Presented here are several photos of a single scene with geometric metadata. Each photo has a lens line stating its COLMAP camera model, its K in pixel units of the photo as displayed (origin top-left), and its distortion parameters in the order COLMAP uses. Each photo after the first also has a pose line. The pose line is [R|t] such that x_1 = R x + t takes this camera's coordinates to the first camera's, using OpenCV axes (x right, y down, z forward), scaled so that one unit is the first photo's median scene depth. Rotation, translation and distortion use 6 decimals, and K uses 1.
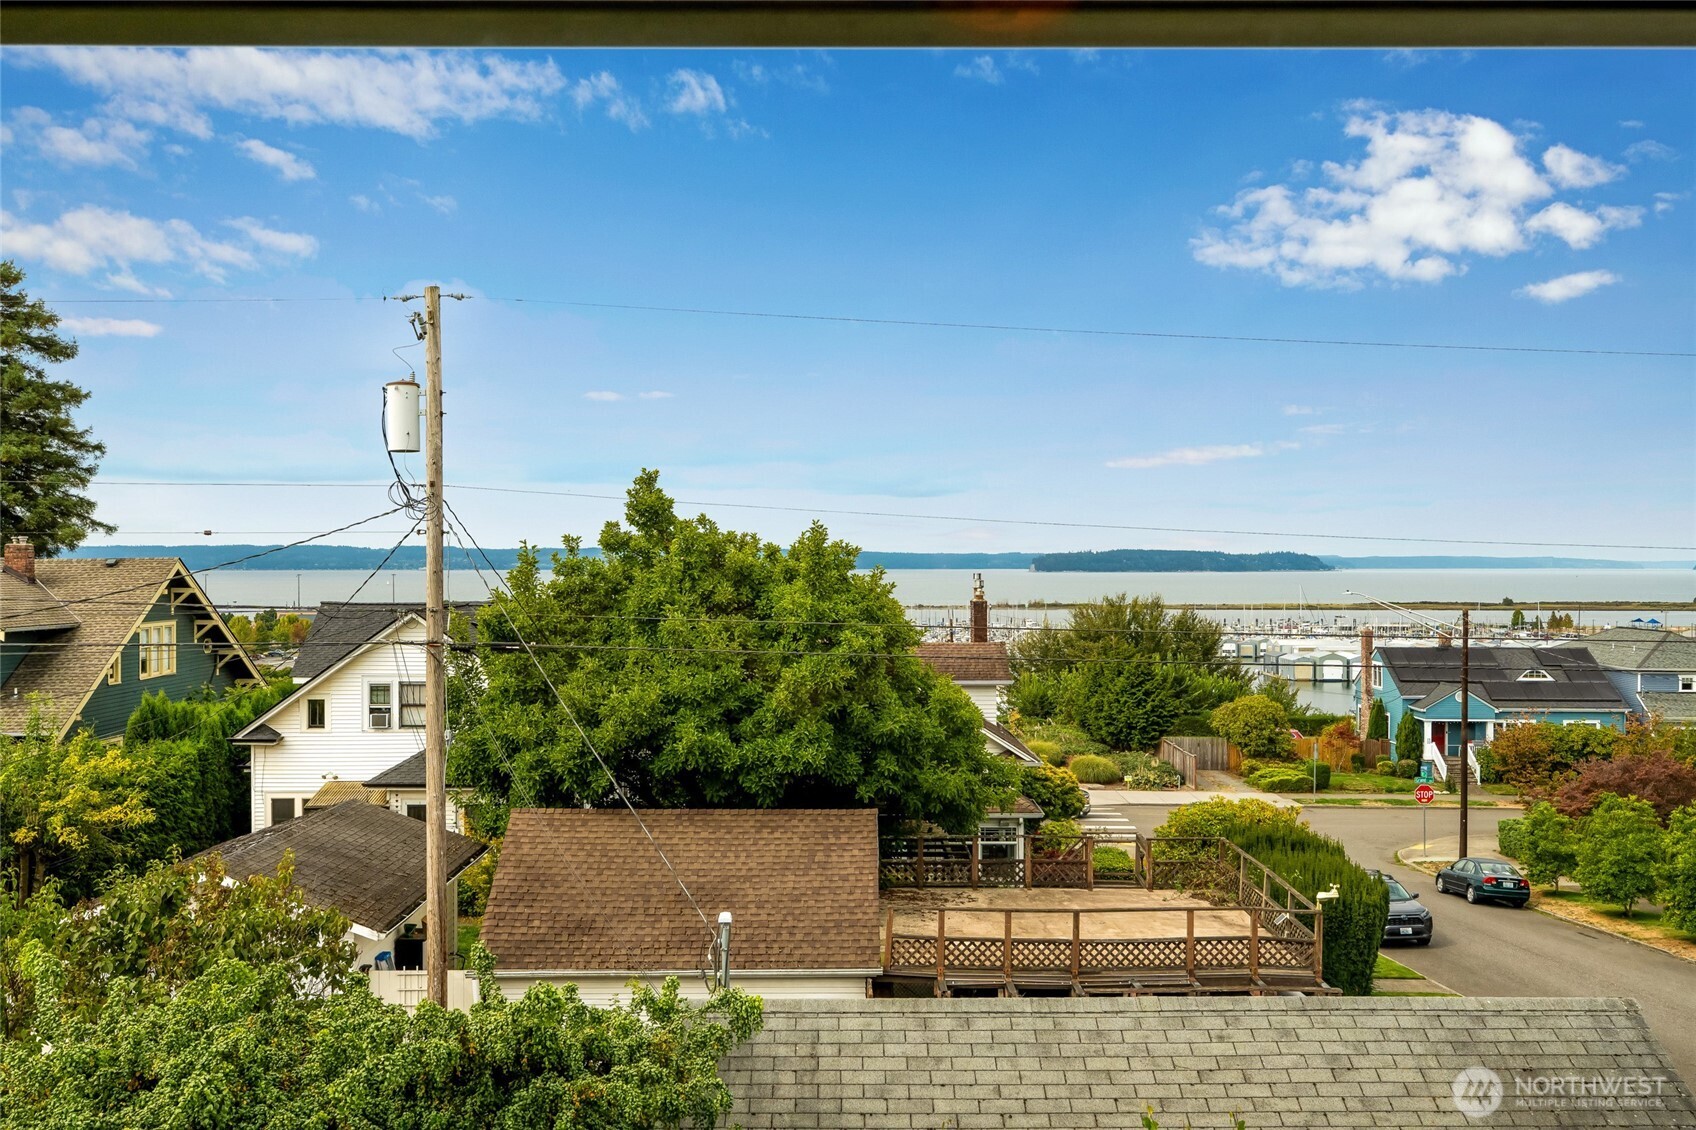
lens RADIAL K [[1554.3, 0, 848.9], [0, 1554.3, 555.8], [0, 0, 1]] dist [0.022021, 0.000000]
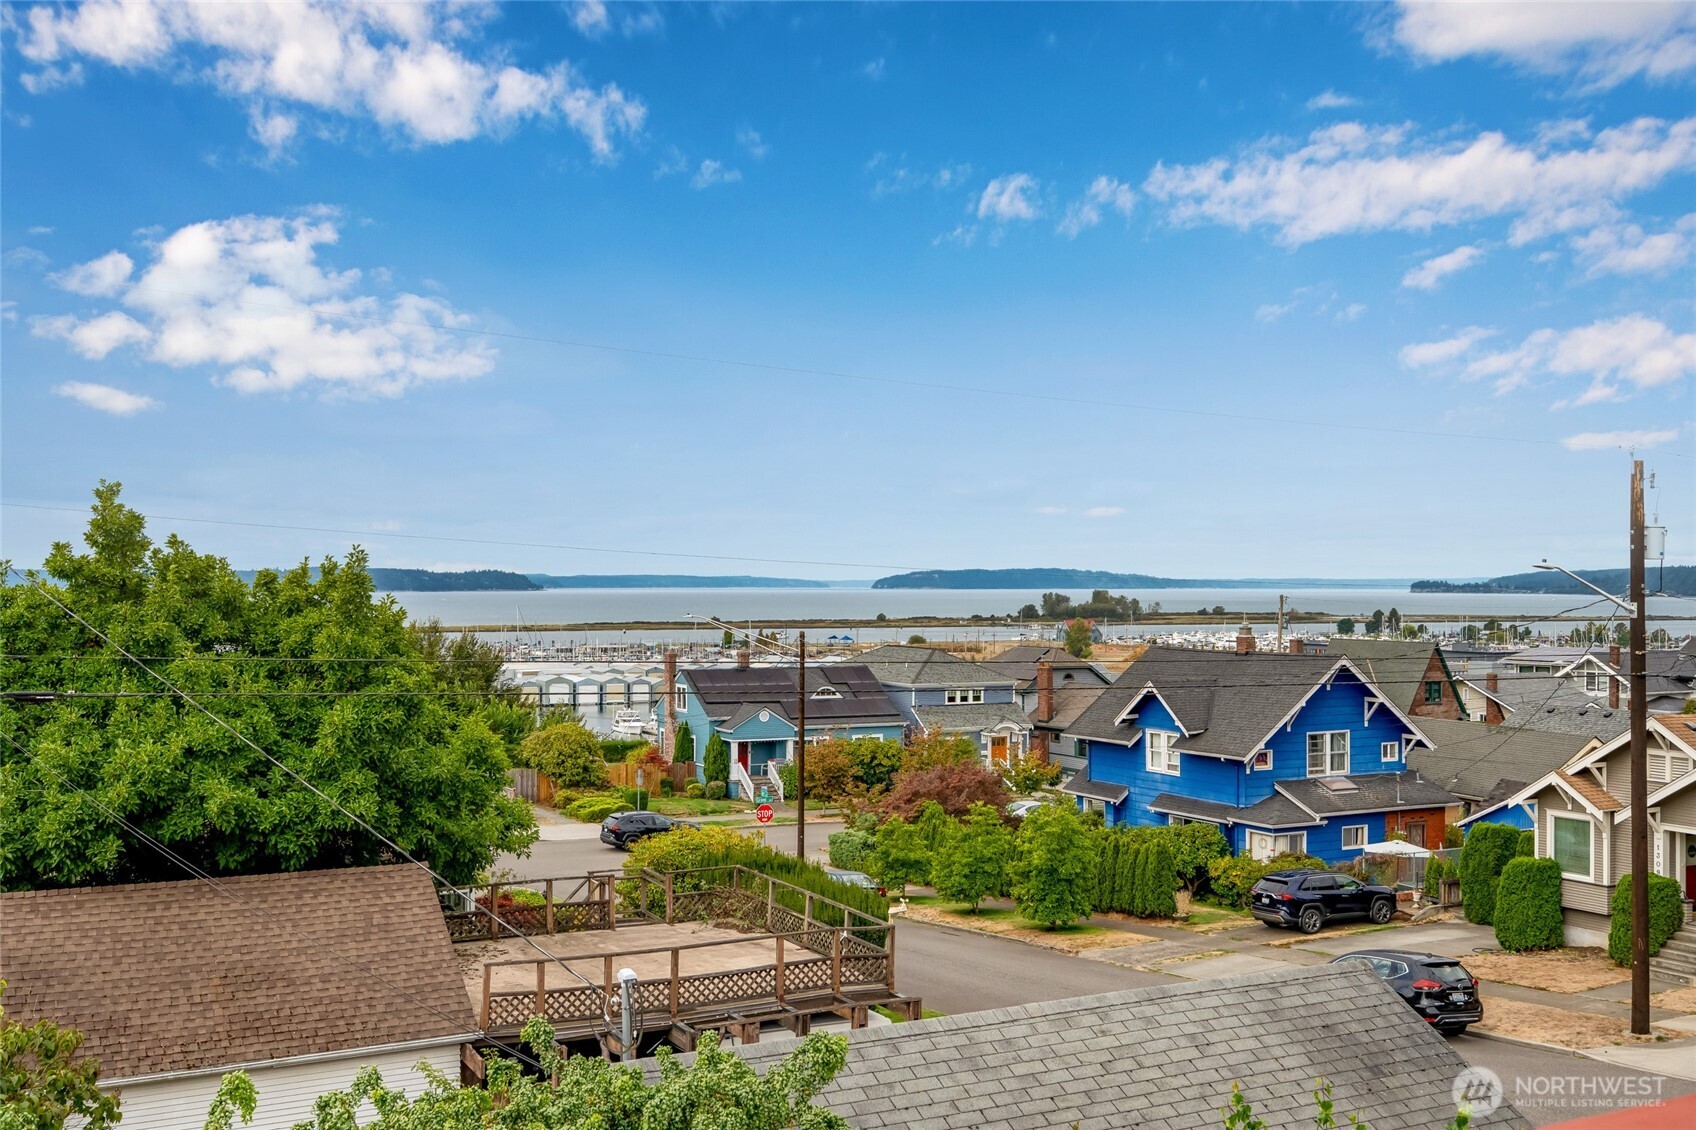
lens RADIAL K [[1668.8, 0, 849.4], [0, 1668.8, 578.4], [0, 0, 1]] dist [0.022404, 0.000000]
pose [[0.893326, 0.001975, 0.449405, -0.204584], [-0.002967, 0.999994, 0.001503, -0.006212], [-0.449399, -0.002676, 0.893327, 0.010028]]
